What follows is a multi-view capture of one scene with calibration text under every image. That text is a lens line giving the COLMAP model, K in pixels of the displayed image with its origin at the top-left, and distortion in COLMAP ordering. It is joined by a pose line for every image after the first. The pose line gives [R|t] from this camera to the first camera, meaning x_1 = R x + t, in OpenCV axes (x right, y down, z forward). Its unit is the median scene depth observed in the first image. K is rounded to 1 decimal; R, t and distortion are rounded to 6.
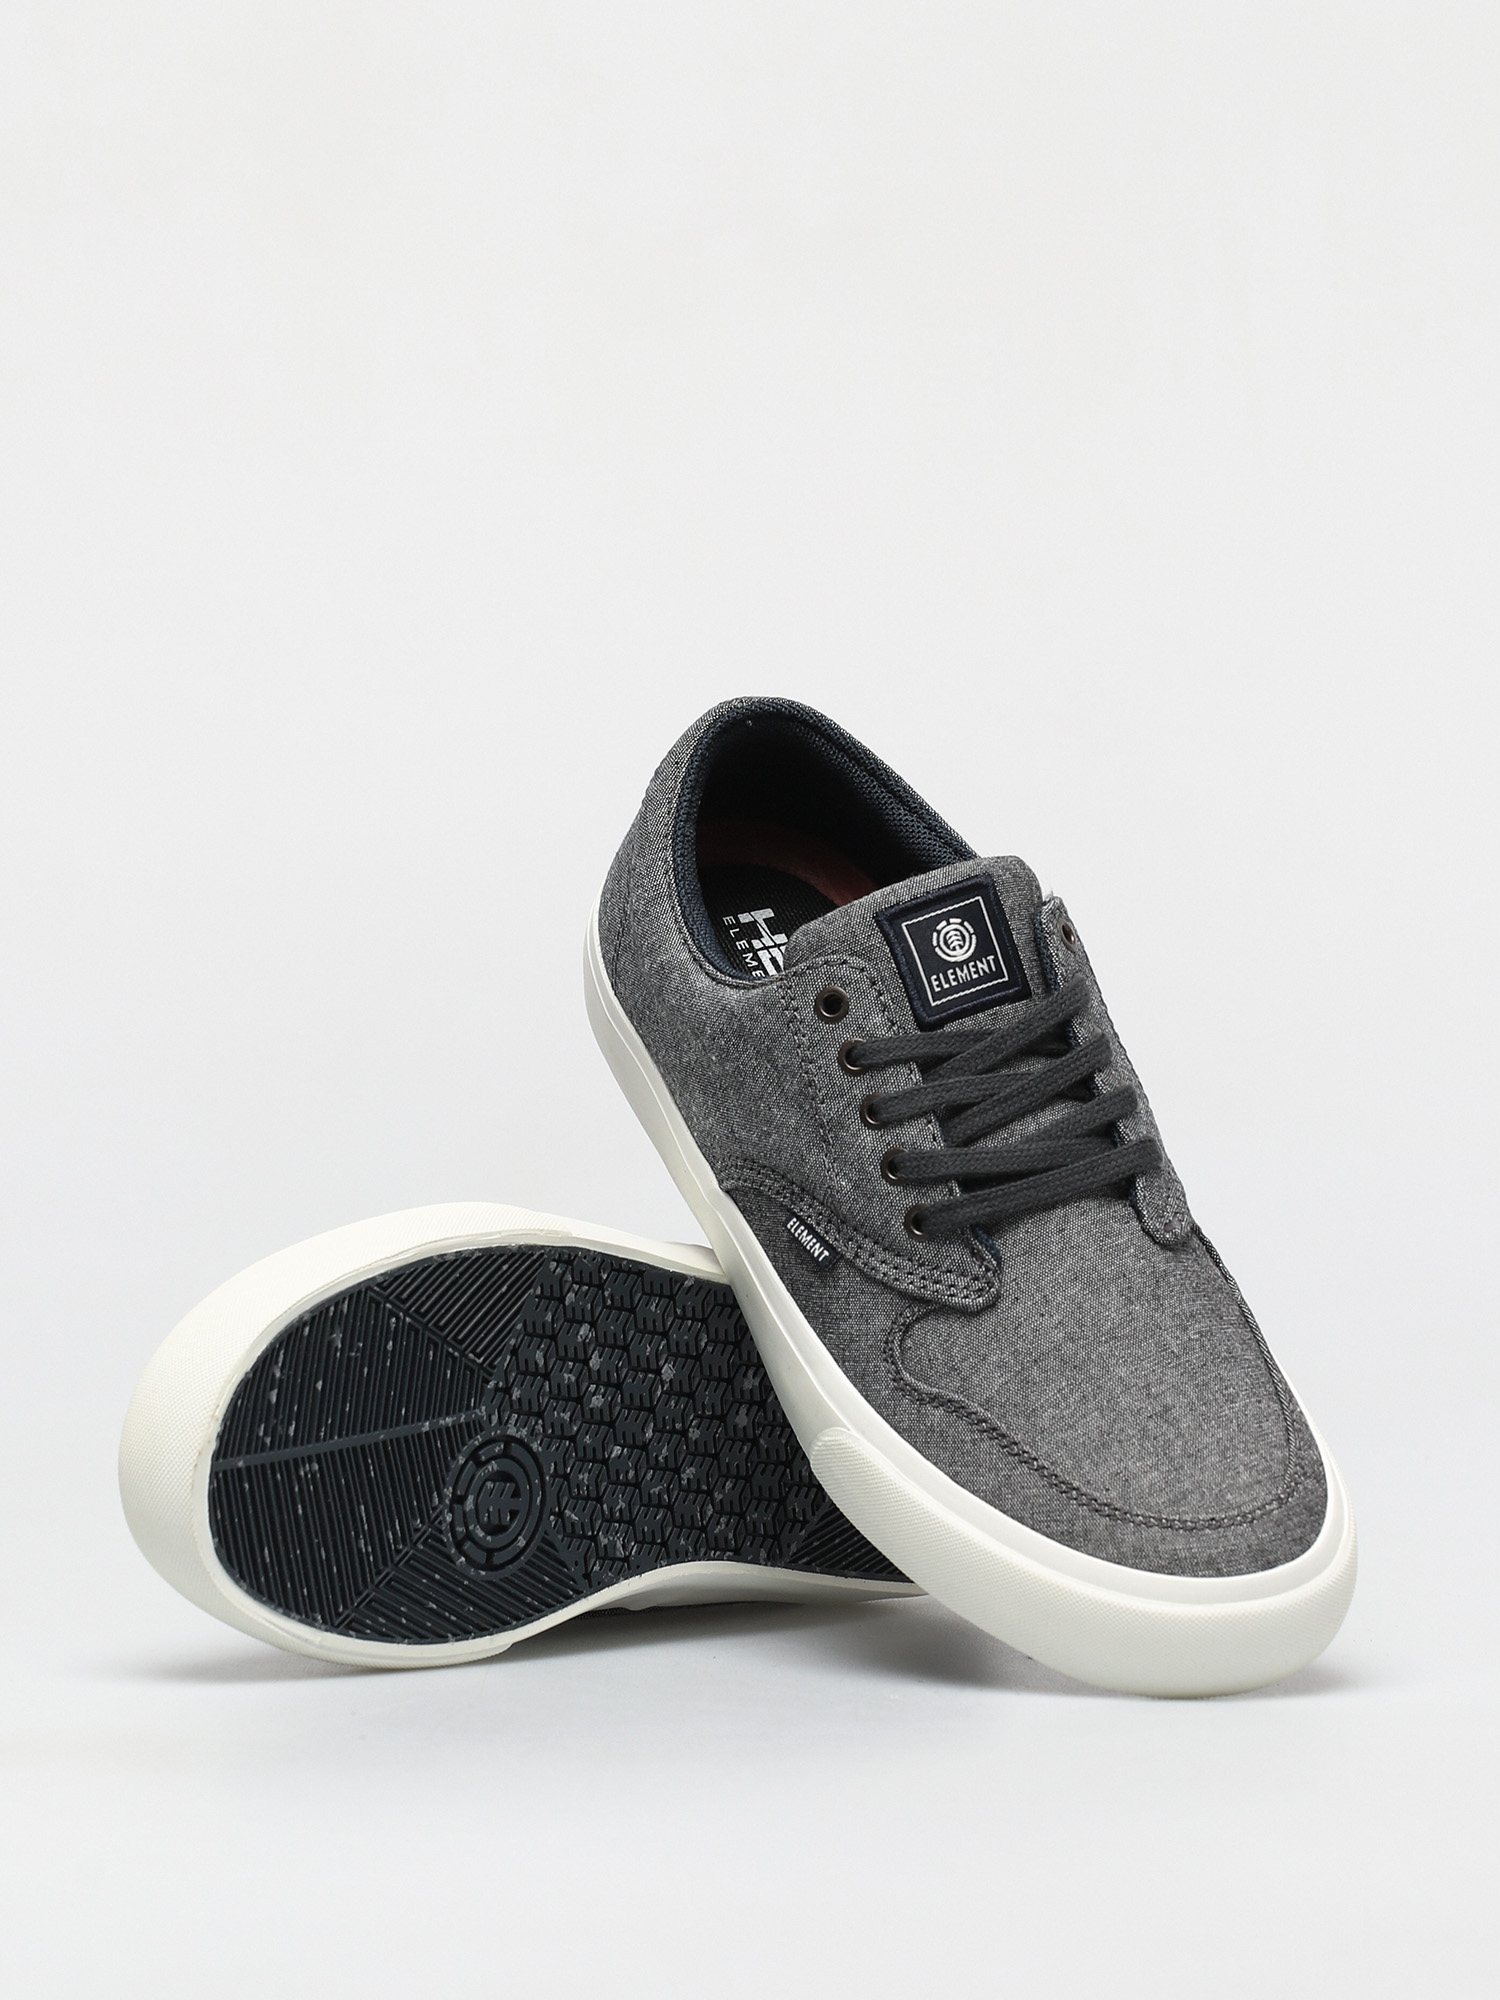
lens RADIAL K [[7034.5, 0, 750.0], [0, 7034.5, 1000.0], [0, 0, 1]] dist [-0.053611, 3.203891]
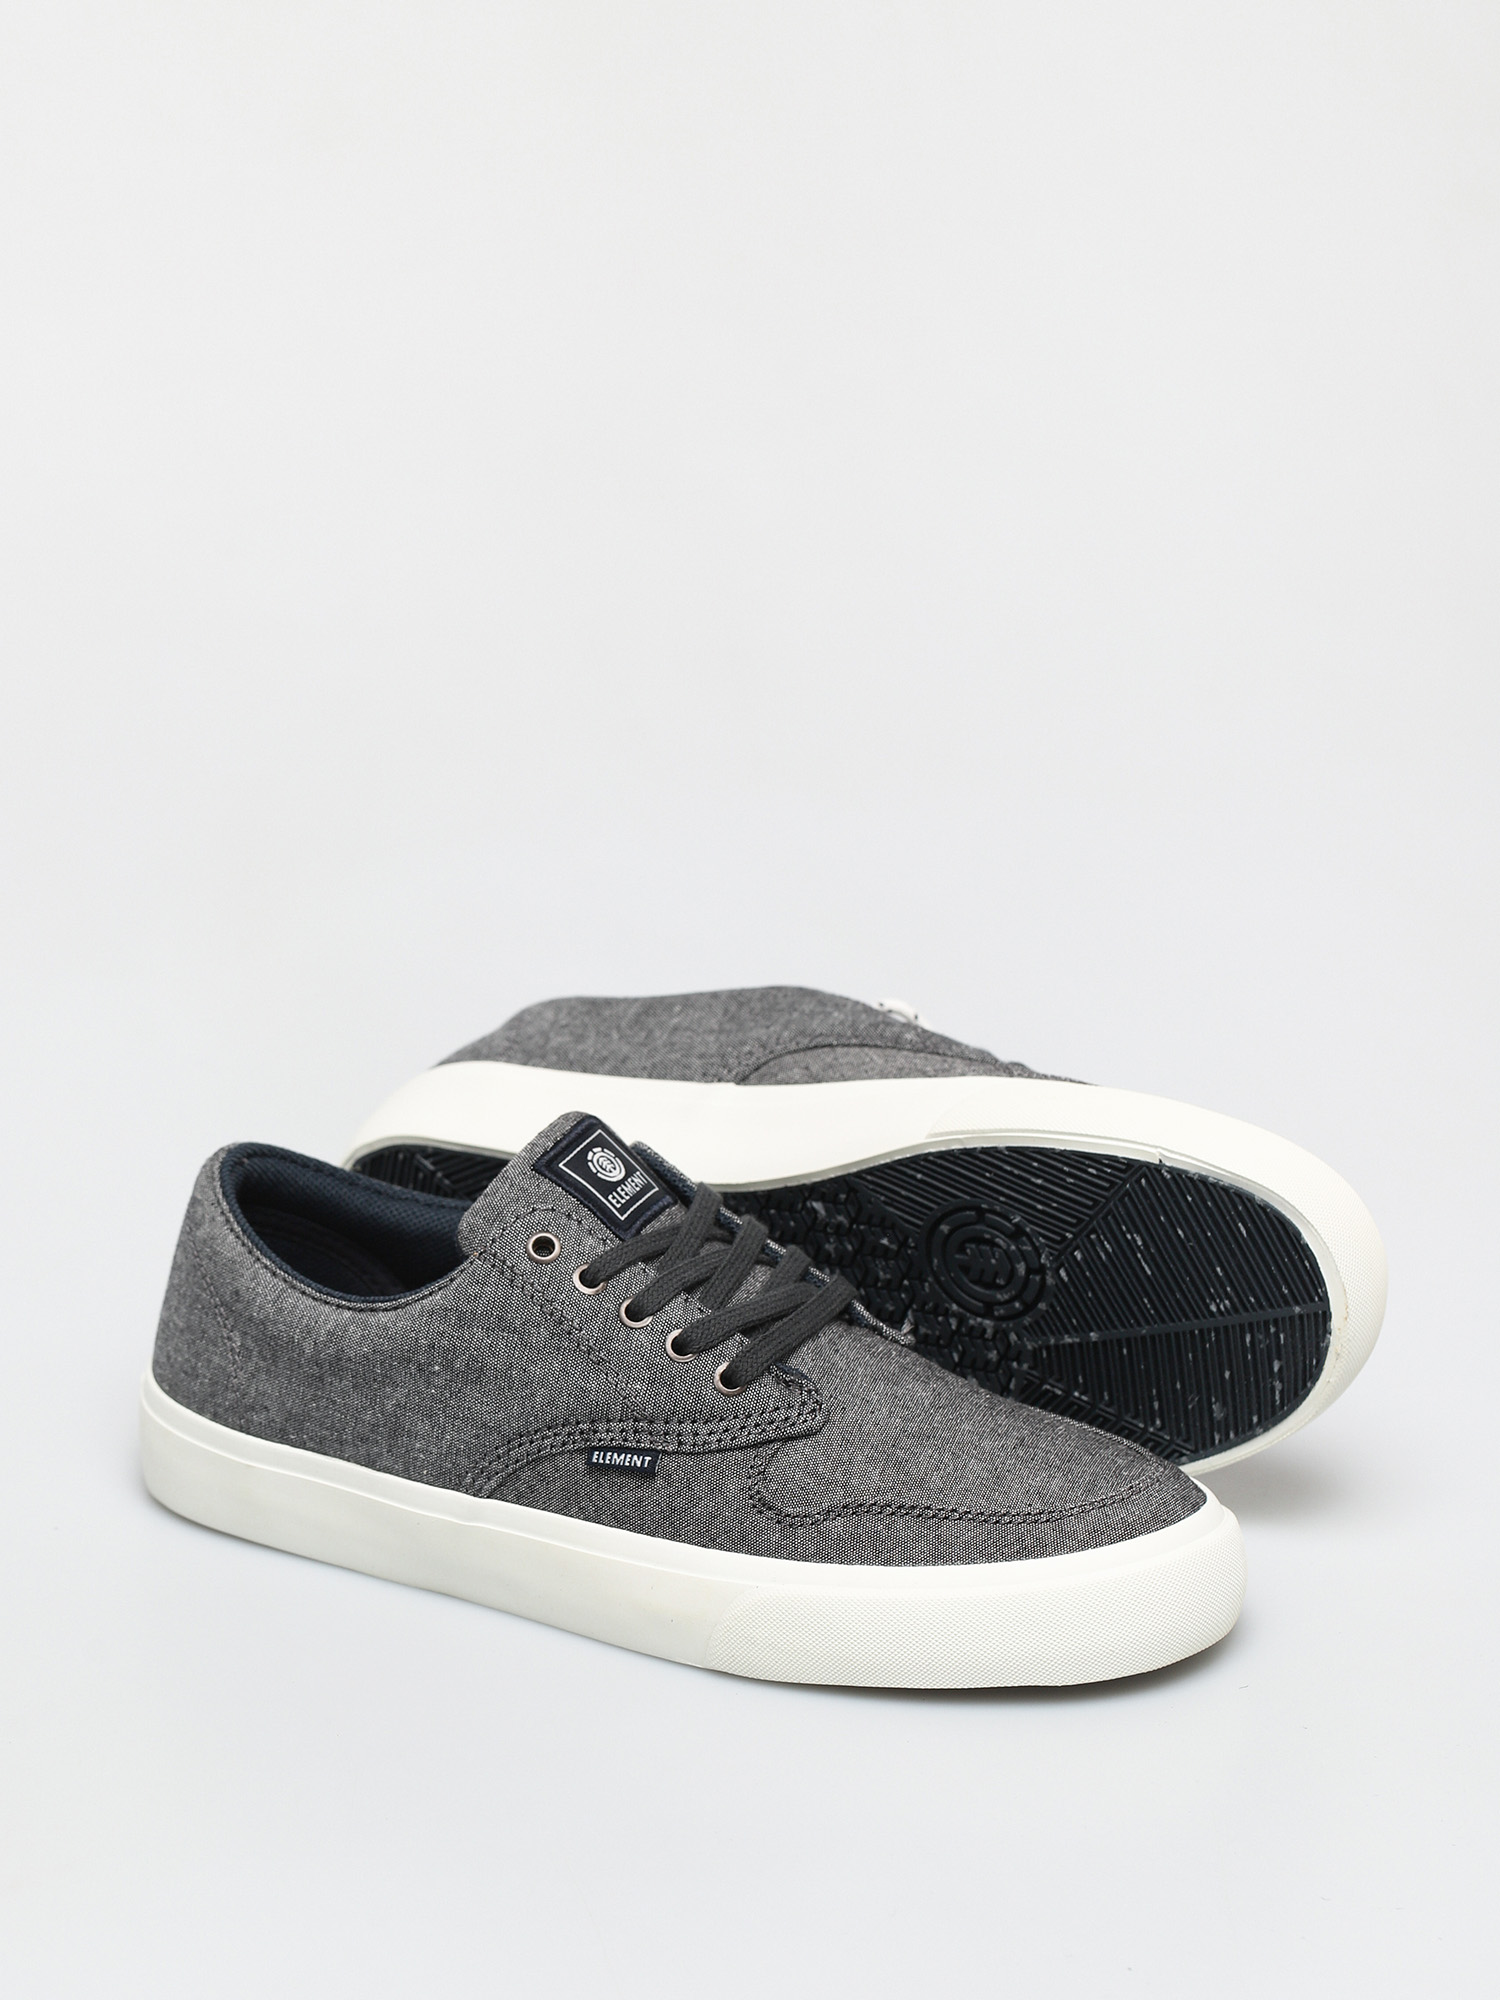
lens RADIAL K [[7034.5, 0, 750.0], [0, 7034.5, 1000.0], [0, 0, 1]] dist [-0.053611, 3.203891]
pose [[0.818301, -0.292137, 0.495014, -0.466586], [0.438326, 0.874266, -0.208635, 0.198747], [-0.371824, 0.387704, 0.843465, 0.102192]]
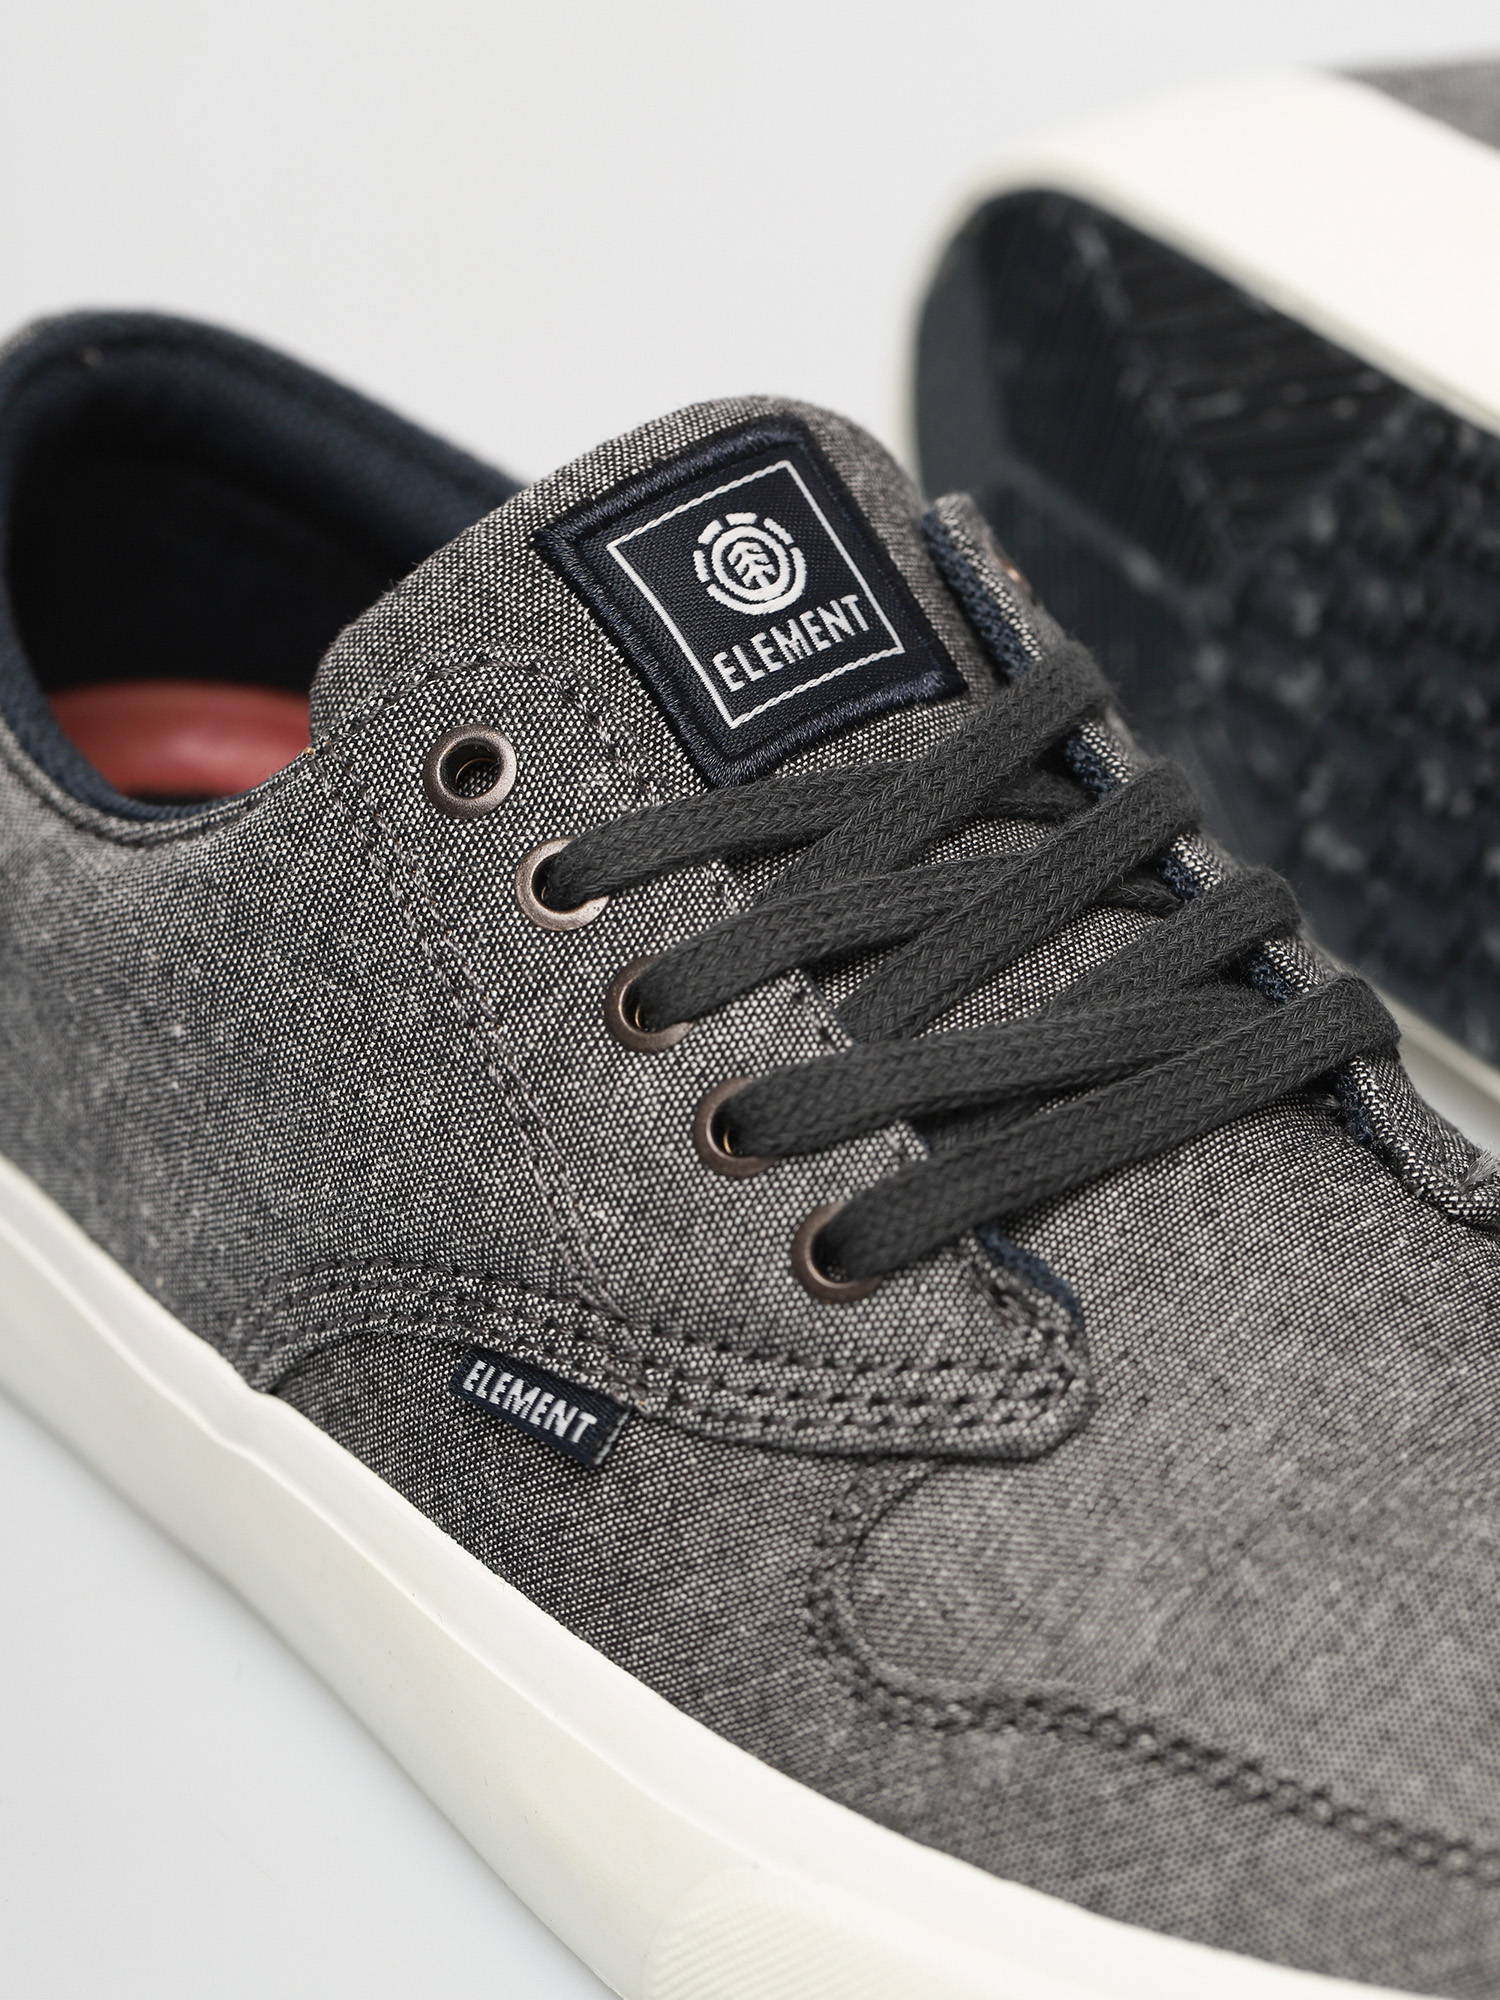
lens RADIAL K [[7034.5, 0, 750.0], [0, 7034.5, 1000.0], [0, 0, 1]] dist [-0.053611, 3.203891]
pose [[0.974031, -0.180244, 0.137027, -0.027350], [0.202489, 0.964237, -0.171013, 0.079545], [-0.101302, 0.194319, 0.975694, 0.638856]]
